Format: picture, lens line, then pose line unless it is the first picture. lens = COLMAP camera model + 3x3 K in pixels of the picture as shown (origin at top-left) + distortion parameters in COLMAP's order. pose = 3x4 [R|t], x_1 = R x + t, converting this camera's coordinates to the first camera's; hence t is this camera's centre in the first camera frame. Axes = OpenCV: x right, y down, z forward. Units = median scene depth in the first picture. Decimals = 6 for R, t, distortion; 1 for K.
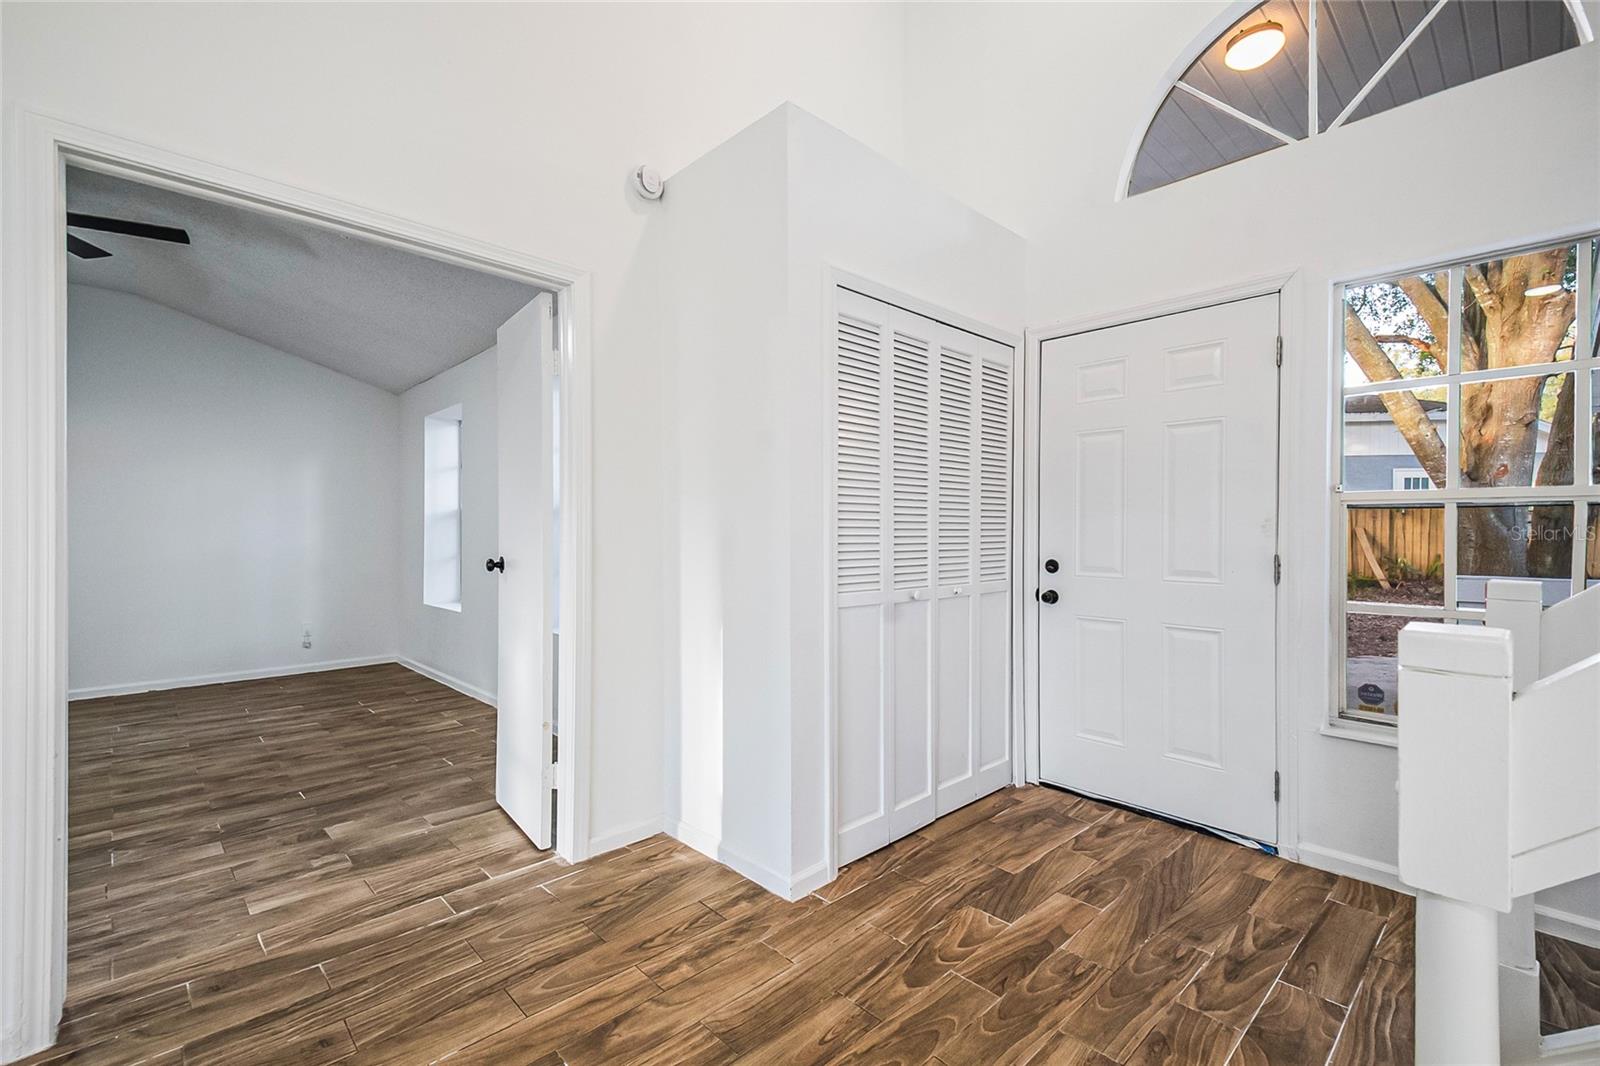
lens RADIAL K [[702.6, 0, 794.1], [0, 702.6, 532.1], [0, 0, 1]] dist [0.049737, -0.019081]
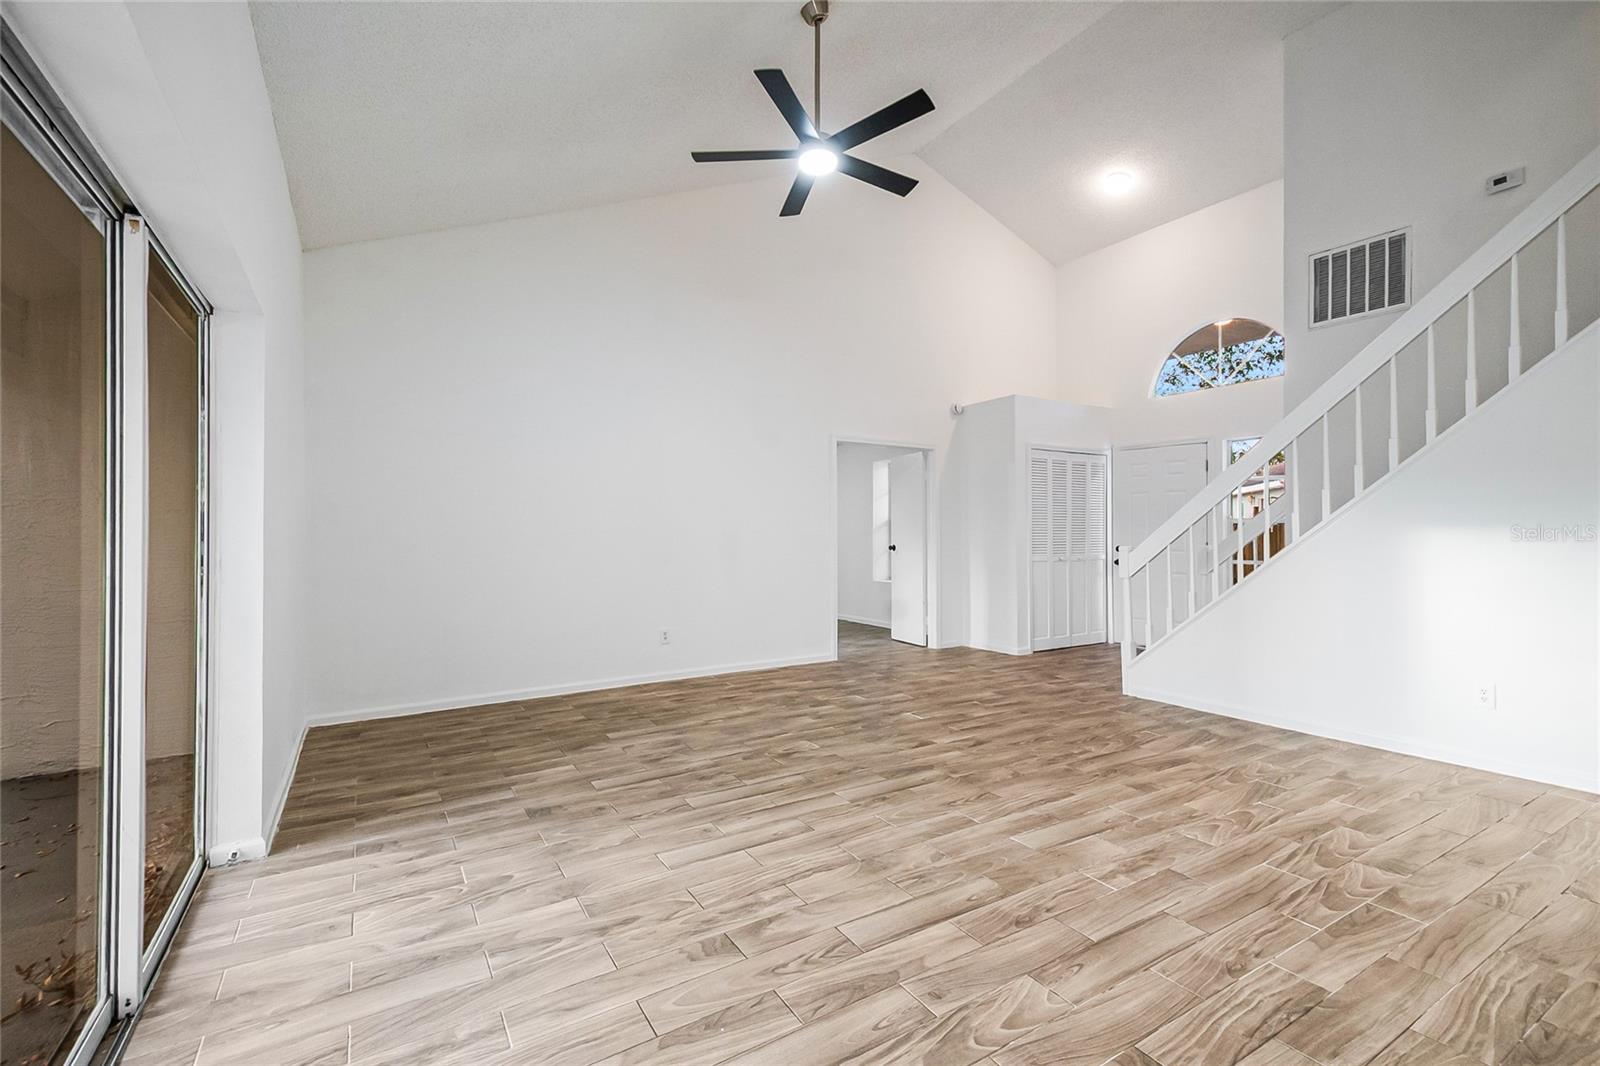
lens RADIAL K [[700.3, 0, 811.0], [0, 700.3, 540.2], [0, 0, 1]] dist [0.048304, -0.018998]
pose [[0.980471, -0.003312, -0.196637, -0.252087], [0.004404, 0.999977, 0.005118, 0.003801], [0.196616, -0.005884, 0.980463, -1.952773]]
